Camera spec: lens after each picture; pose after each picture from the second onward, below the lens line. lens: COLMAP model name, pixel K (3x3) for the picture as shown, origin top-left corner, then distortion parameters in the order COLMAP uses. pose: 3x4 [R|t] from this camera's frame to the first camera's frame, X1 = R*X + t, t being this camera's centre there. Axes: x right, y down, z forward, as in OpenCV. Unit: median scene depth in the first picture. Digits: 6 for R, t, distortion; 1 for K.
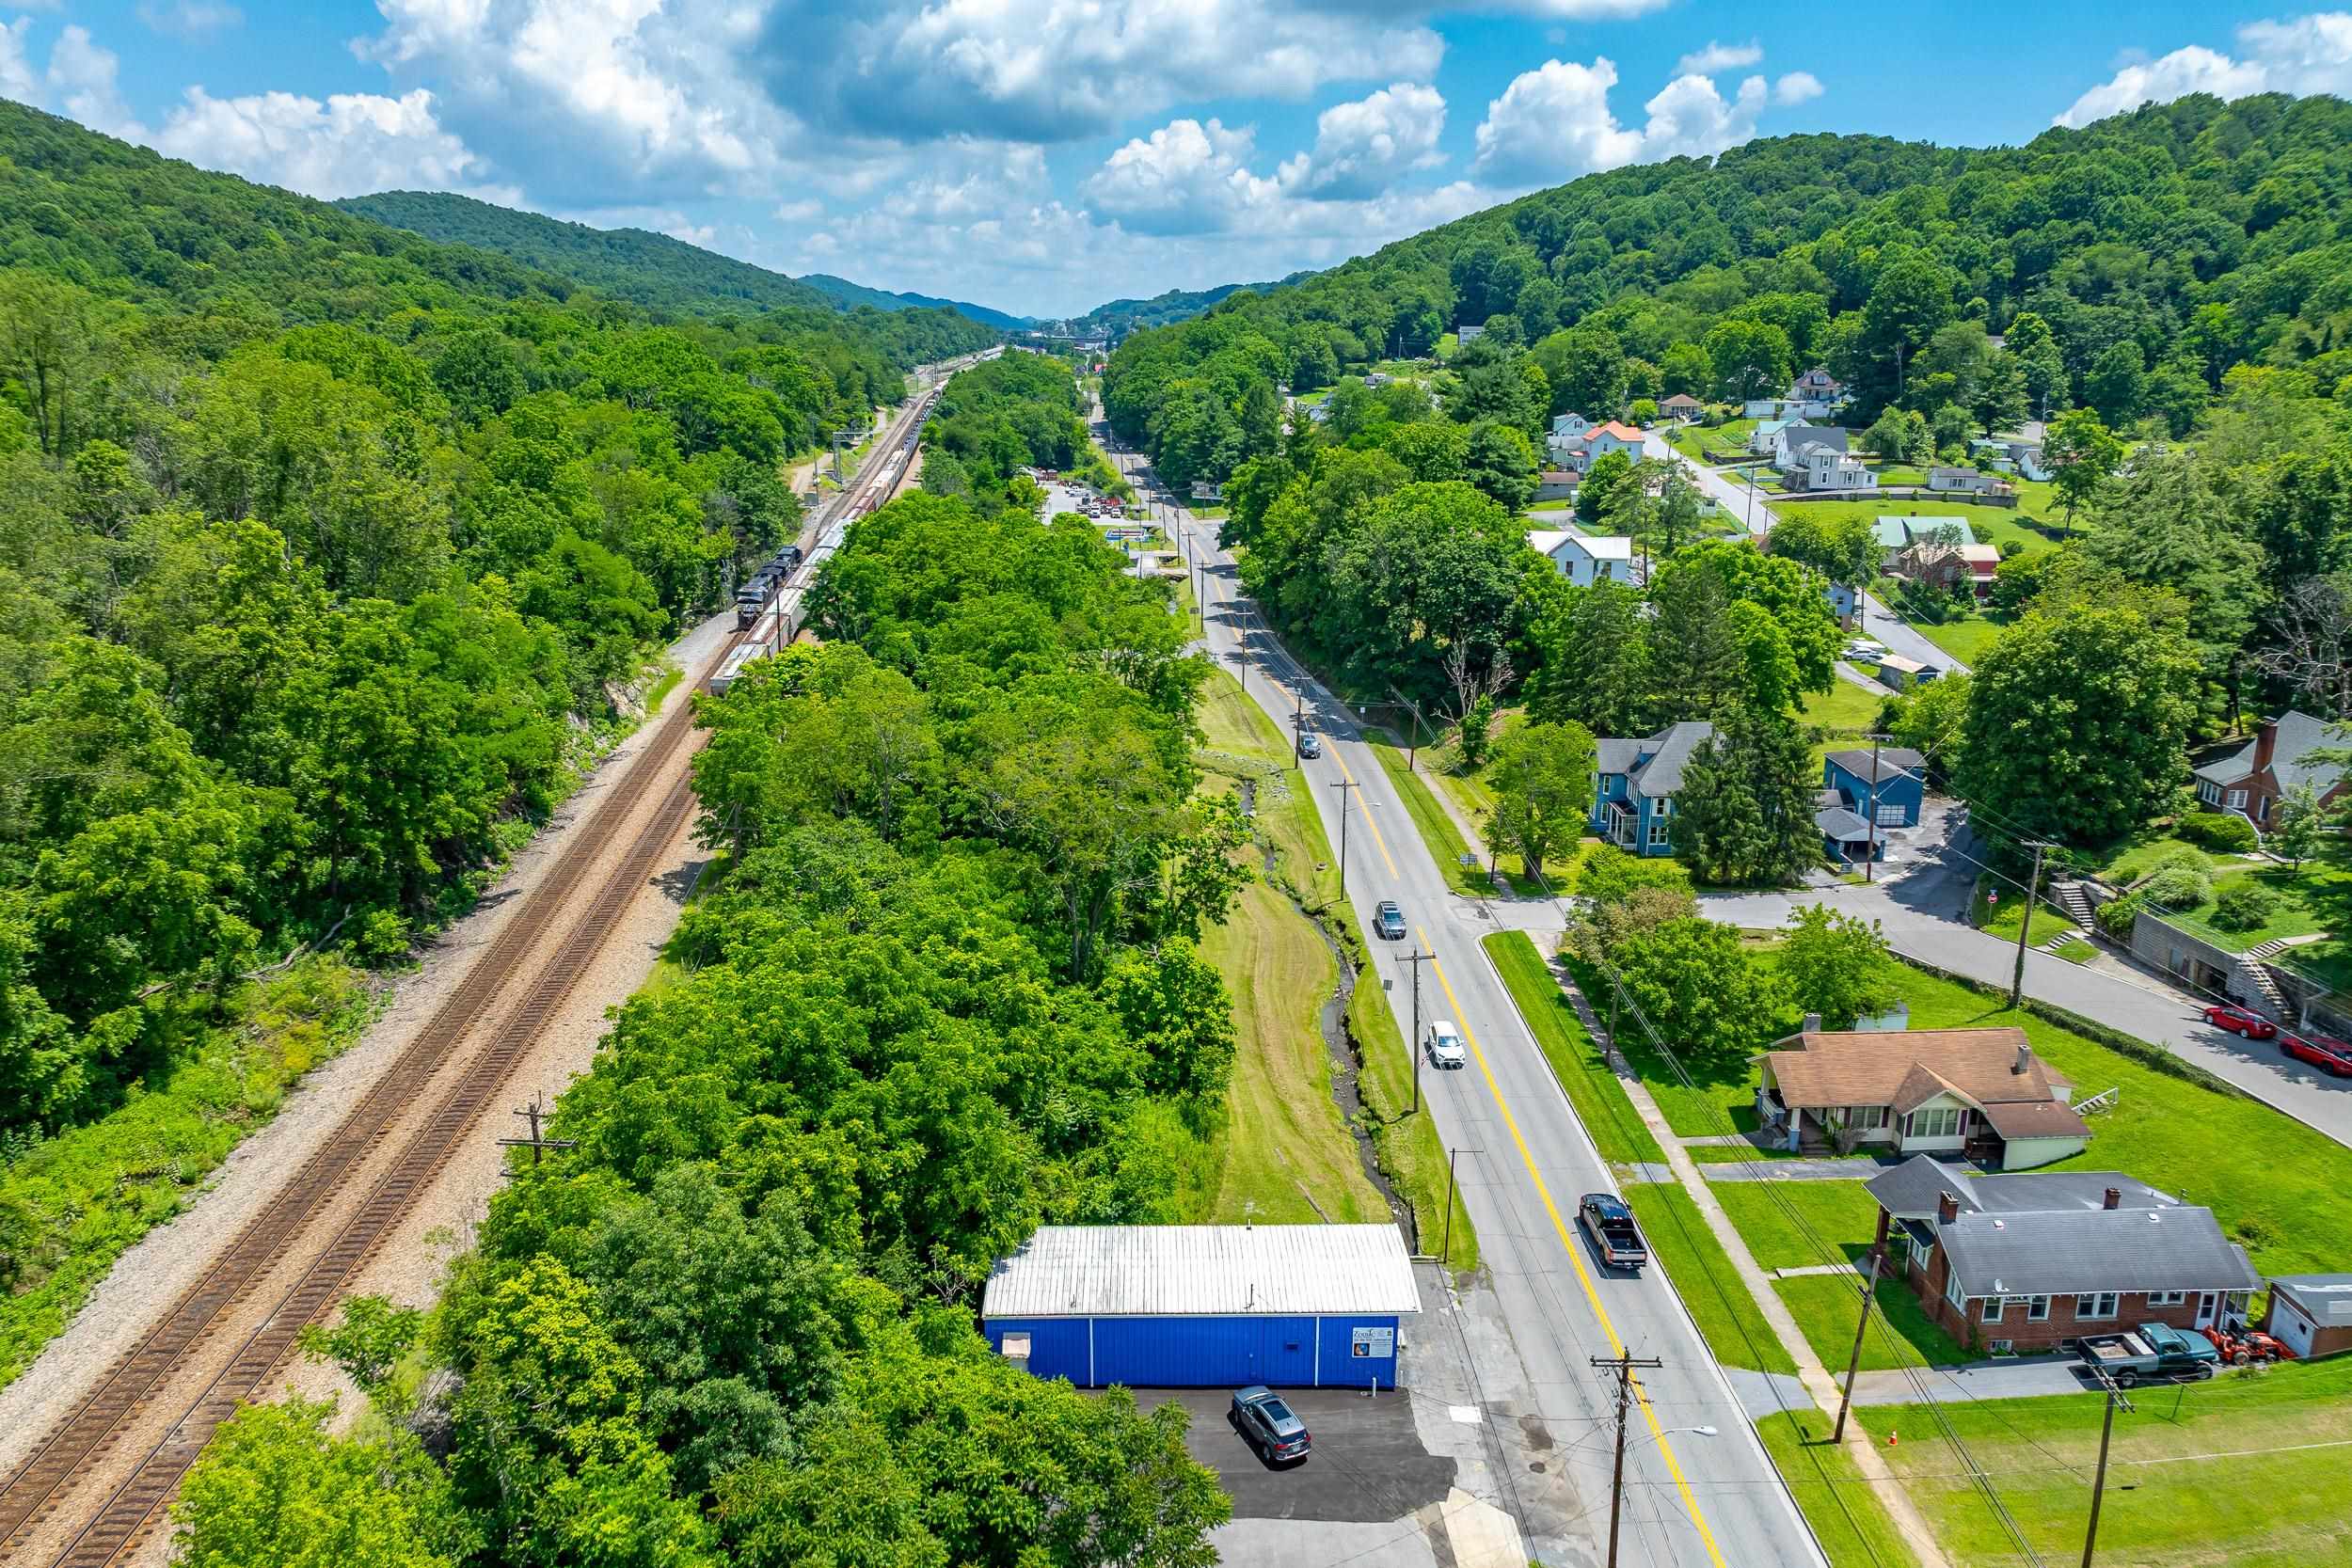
lens RADIAL K [[1660.7, 0, 1180.4], [0, 1660.7, 763.6], [0, 0, 1]] dist [-0.029249, 0.020820]
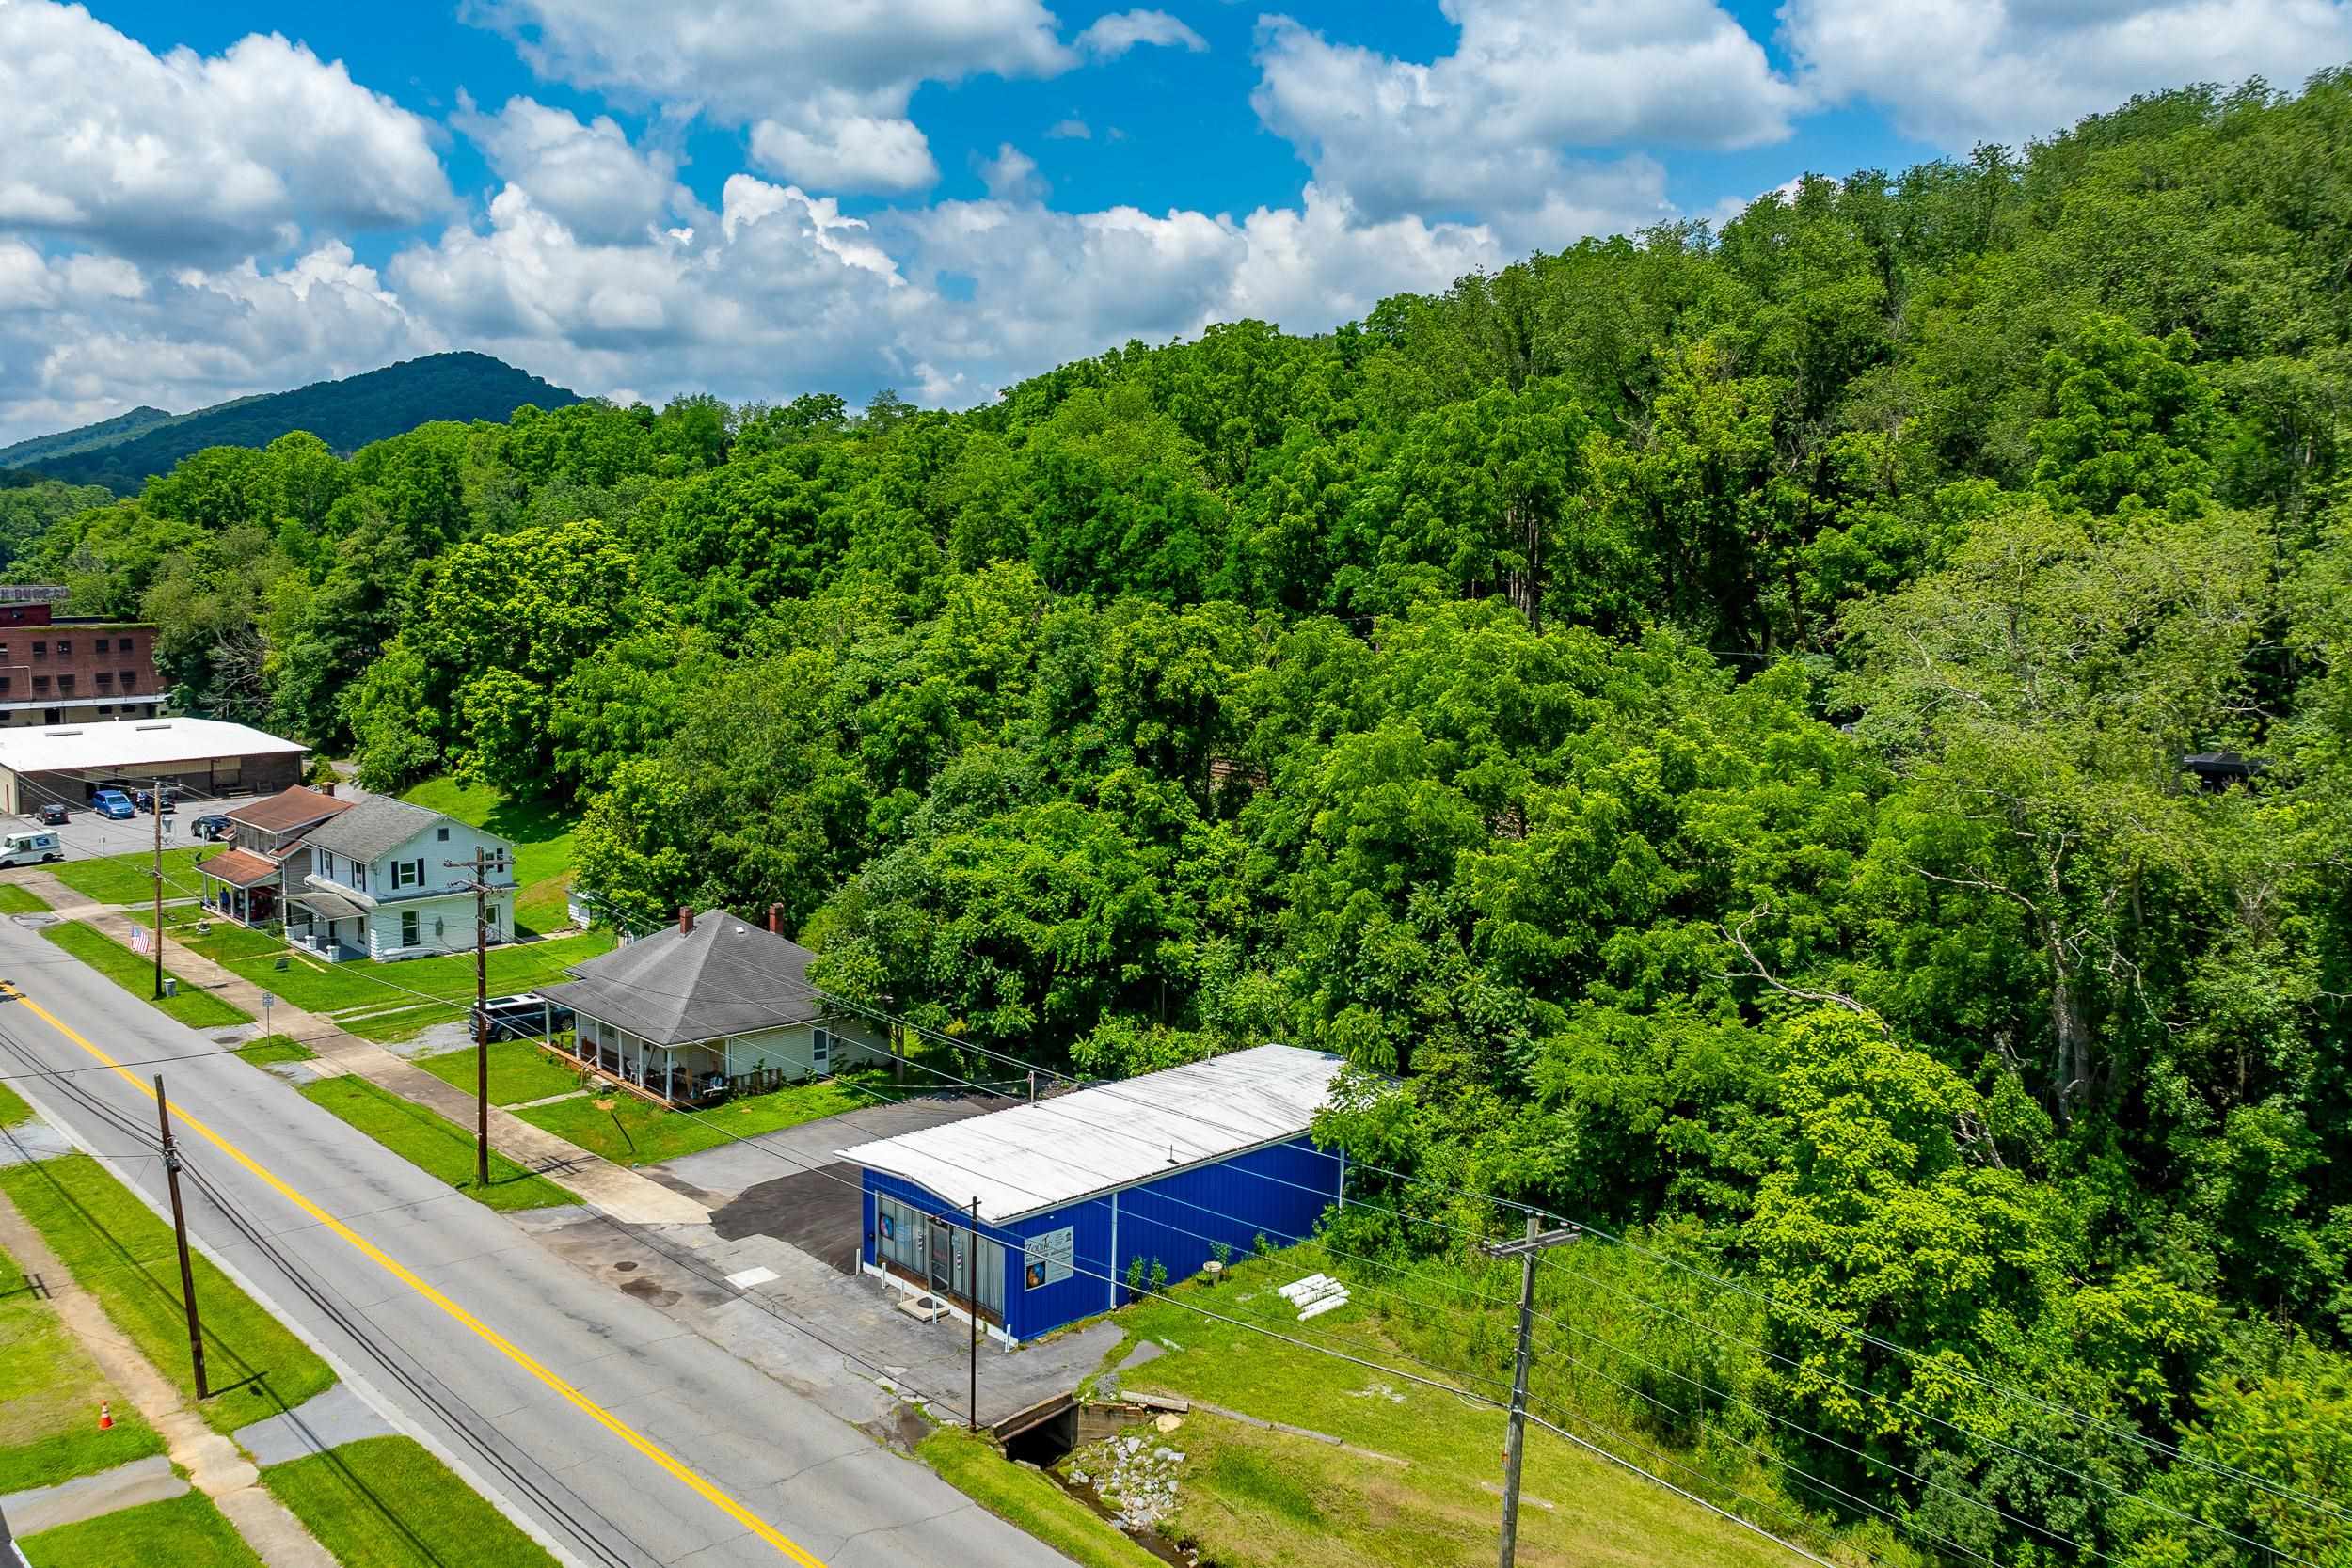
lens RADIAL K [[1953.2, 0, 991.9], [0, 1953.2, 763.0], [0, 0, 1]] dist [-0.021215, 0.000874]
pose [[-0.784839, 0.071118, -0.615605, 0.403363], [-0.160994, 0.935884, 0.313371, -0.055782], [0.598422, 0.345054, -0.723069, 1.093610]]
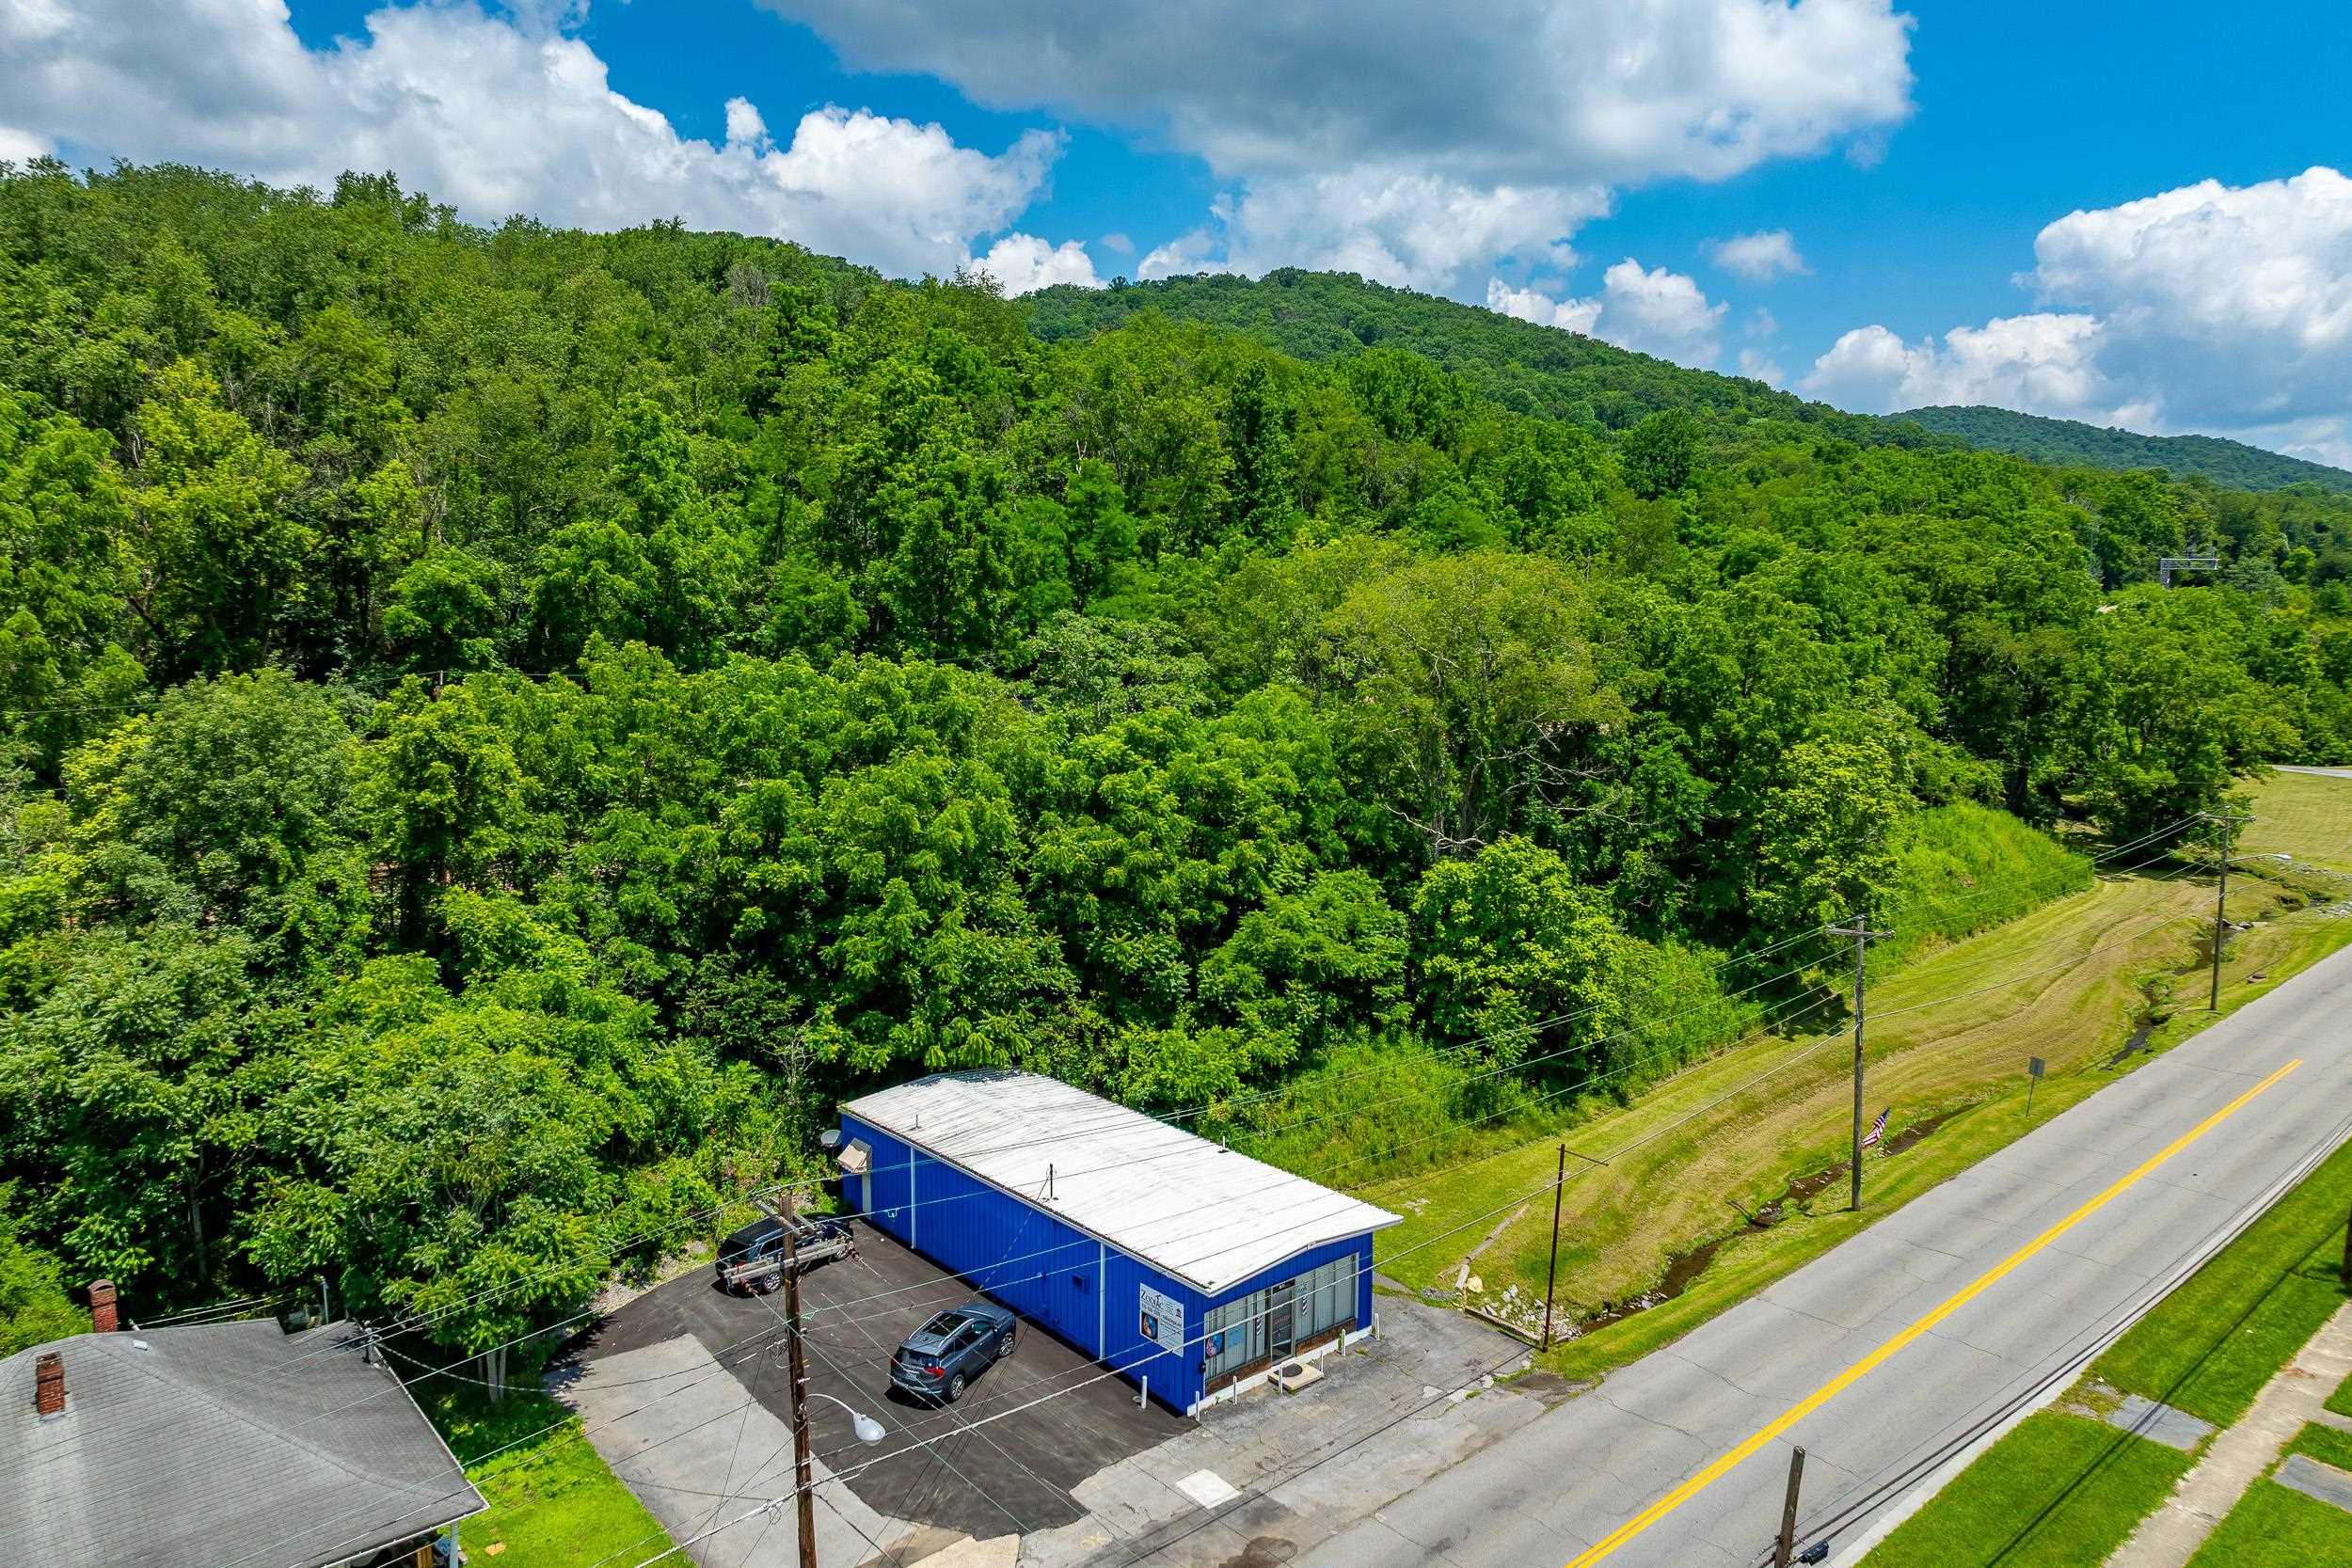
lens RADIAL K [[1660.7, 0, 1180.1], [0, 1660.7, 733.2], [0, 0, 1]] dist [-0.029249, 0.020820]
pose [[0.645568, 0.081409, -0.759351, 0.400110], [-0.194730, 0.978983, -0.060595, 0.121748], [0.738459, 0.186987, 0.647853, 0.399566]]
